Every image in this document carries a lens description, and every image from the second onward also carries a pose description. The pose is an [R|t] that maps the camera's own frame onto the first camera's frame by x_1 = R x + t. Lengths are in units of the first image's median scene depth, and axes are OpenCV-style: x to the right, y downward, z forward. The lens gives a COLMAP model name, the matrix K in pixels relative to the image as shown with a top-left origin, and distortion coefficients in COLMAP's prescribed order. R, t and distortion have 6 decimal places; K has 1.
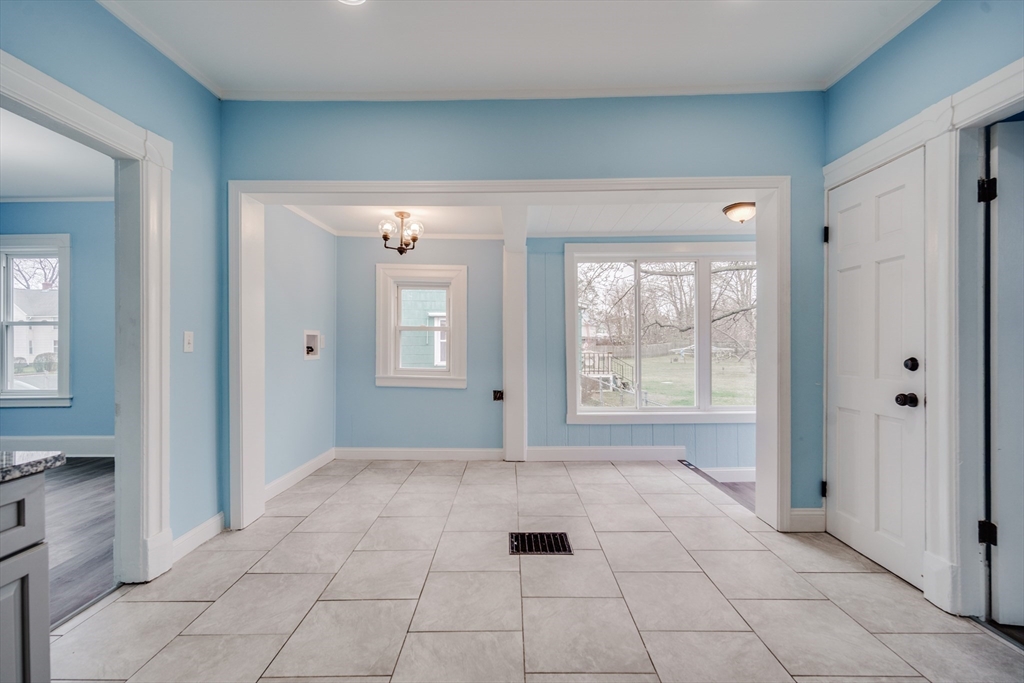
lens RADIAL K [[452.1, 0, 507.1], [0, 452.1, 346.0], [0, 0, 1]] dist [-0.000353, -0.000636]
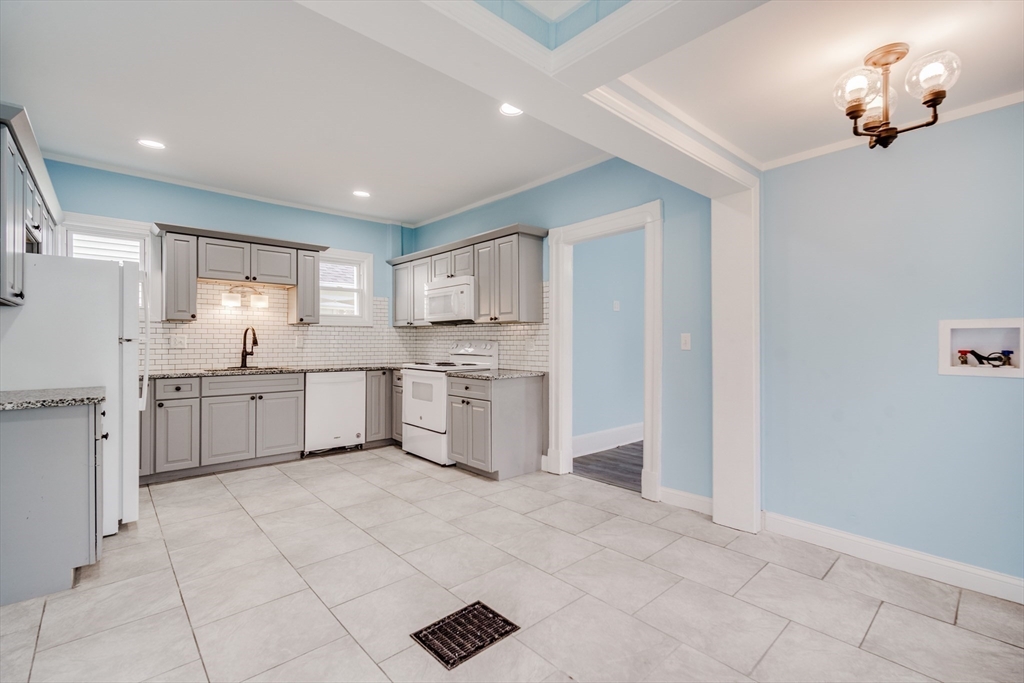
lens RADIAL K [[455.0, 0, 512.0], [0, 455.0, 341.5], [0, 0, 1]] dist [-0.000096, -0.000245]
pose [[-0.737983, 0.003201, -0.674812, 0.548675], [-0.003546, 0.999957, 0.008621, -0.020422], [0.674810, 0.008755, -0.737939, 1.743106]]
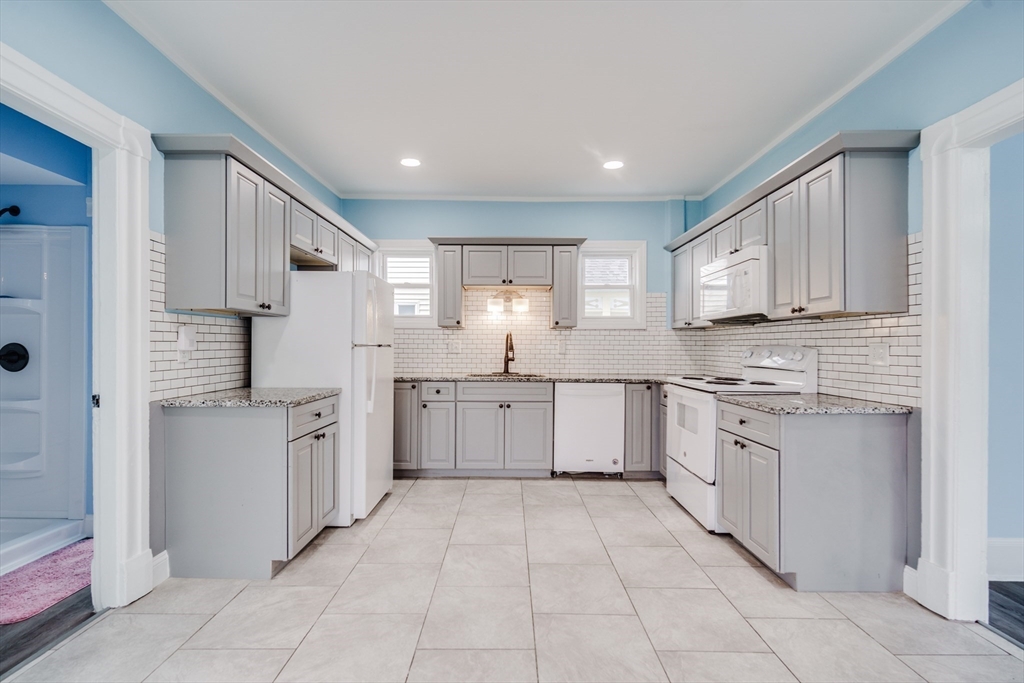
lens RADIAL K [[452.1, 0, 507.1], [0, 452.1, 346.0], [0, 0, 1]] dist [-0.000353, -0.000636]
pose [[-0.999996, -0.000150, -0.002673, 0.075490], [-0.000171, 0.999969, 0.007879, -0.017938], [0.002671, 0.007880, -0.999965, 1.431462]]
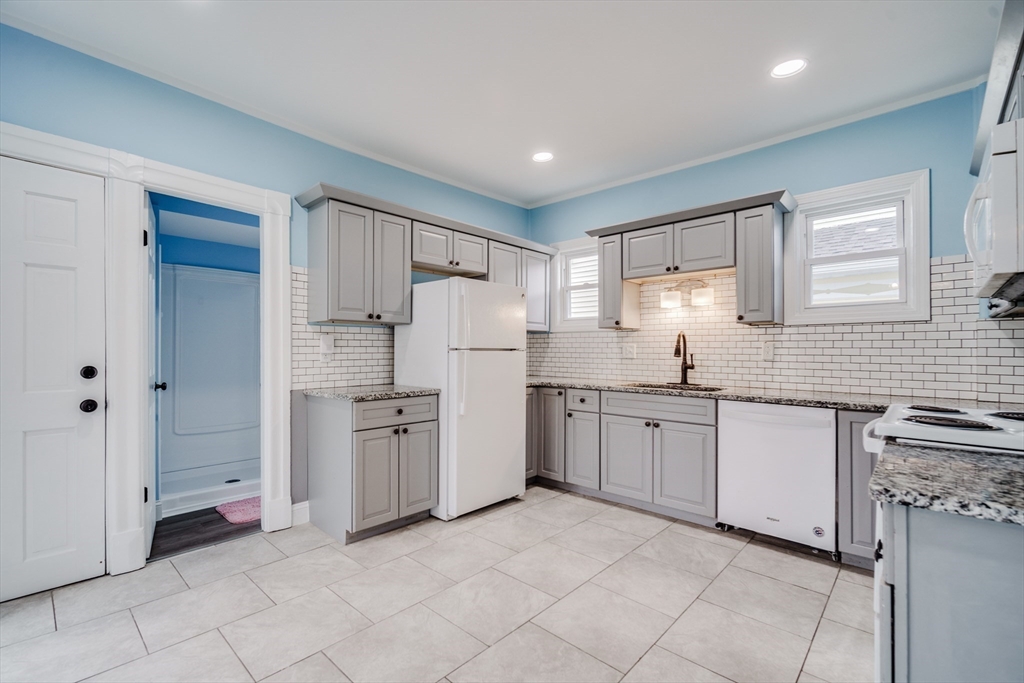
lens RADIAL K [[448.0, 0, 509.2], [0, 448.0, 349.8], [0, 0, 1]] dist [0.000045, -0.000252]
pose [[-0.738501, 0.003185, 0.674245, -0.513037], [0.005519, 0.999984, 0.001321, -0.008635], [-0.674230, 0.004697, -0.738507, 1.020522]]
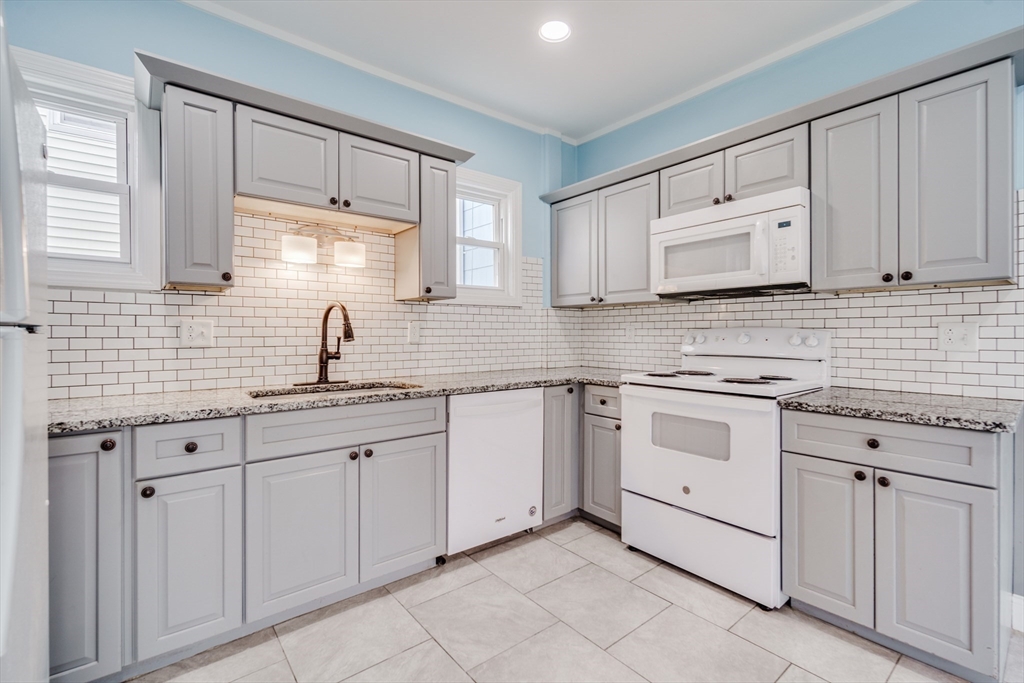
lens RADIAL K [[454.0, 0, 512.8], [0, 454.0, 334.8], [0, 0, 1]] dist [0.001438, -0.000034]
pose [[-0.772437, 0.008792, -0.635030, 0.388791], [0.000773, 0.999916, 0.012903, -0.006381], [0.635091, 0.009476, -0.772380, 0.543908]]
